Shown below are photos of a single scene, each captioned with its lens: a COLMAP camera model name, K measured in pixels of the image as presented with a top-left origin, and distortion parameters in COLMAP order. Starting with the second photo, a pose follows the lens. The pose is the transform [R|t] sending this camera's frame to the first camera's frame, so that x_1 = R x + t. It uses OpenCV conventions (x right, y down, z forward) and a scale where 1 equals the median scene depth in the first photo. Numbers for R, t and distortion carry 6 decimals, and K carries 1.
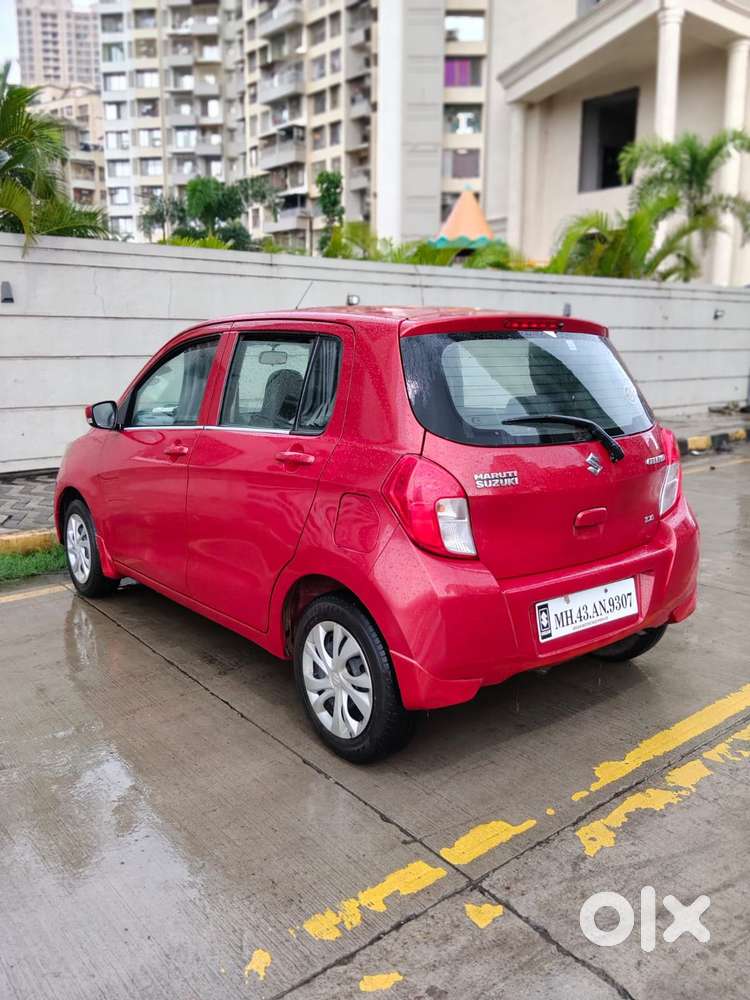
lens RADIAL K [[811.6, 0, 376.2], [0, 811.6, 501.0], [0, 0, 1]] dist [0.072382, -0.135279]
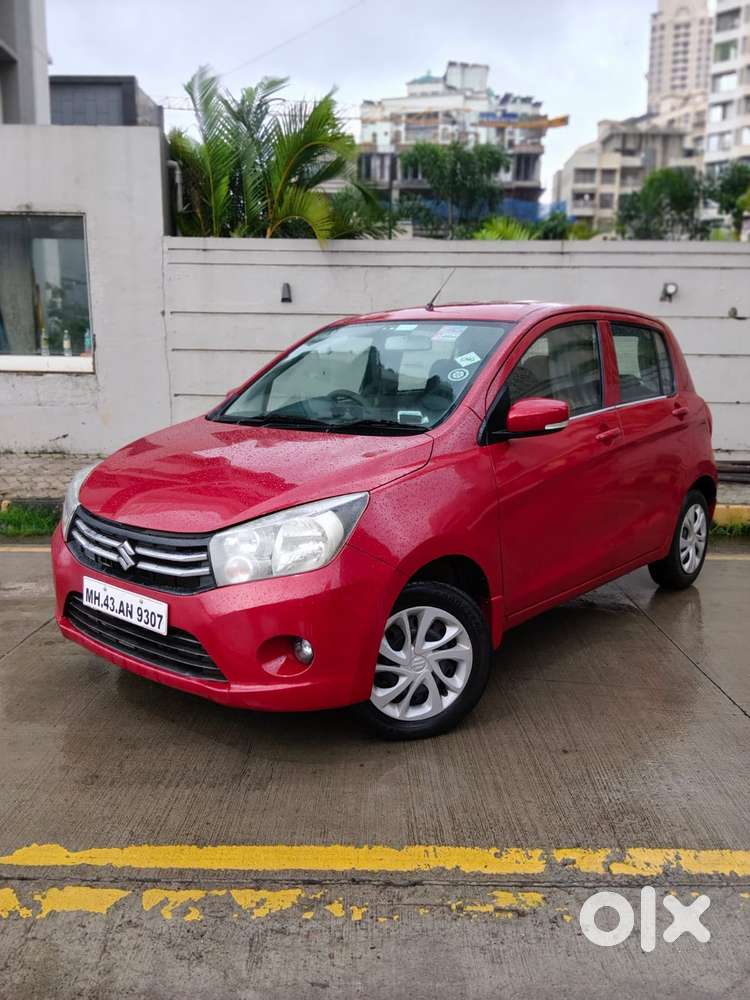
lens RADIAL K [[811.6, 0, 374.1], [0, 811.6, 505.8], [0, 0, 1]] dist [0.072382, -0.135279]
pose [[0.772335, 0.131281, -0.621501, 0.082770], [-0.134101, 0.990057, 0.042485, -0.006515], [0.620899, 0.050531, 0.782260, 0.048307]]
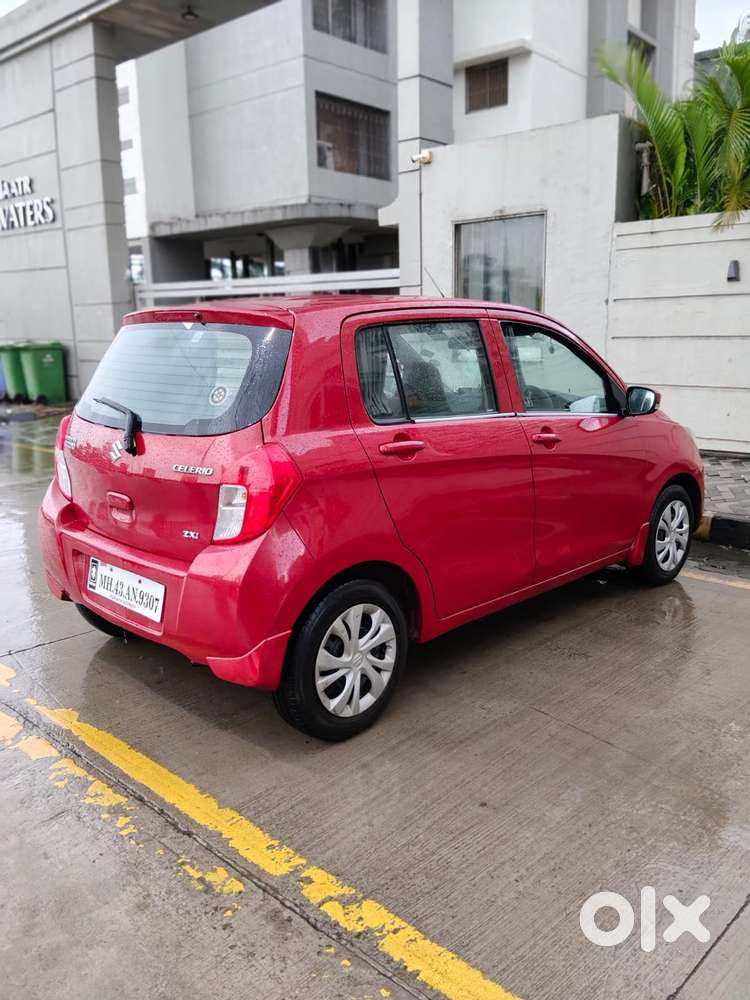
lens RADIAL K [[811.6, 0, 366.7], [0, 811.6, 502.8], [0, 0, 1]] dist [0.072382, -0.135279]
pose [[0.113460, 0.207646, -0.971602, 0.116156], [-0.172589, 0.967168, 0.186544, -0.020106], [0.978437, 0.146523, 0.145572, 0.101825]]
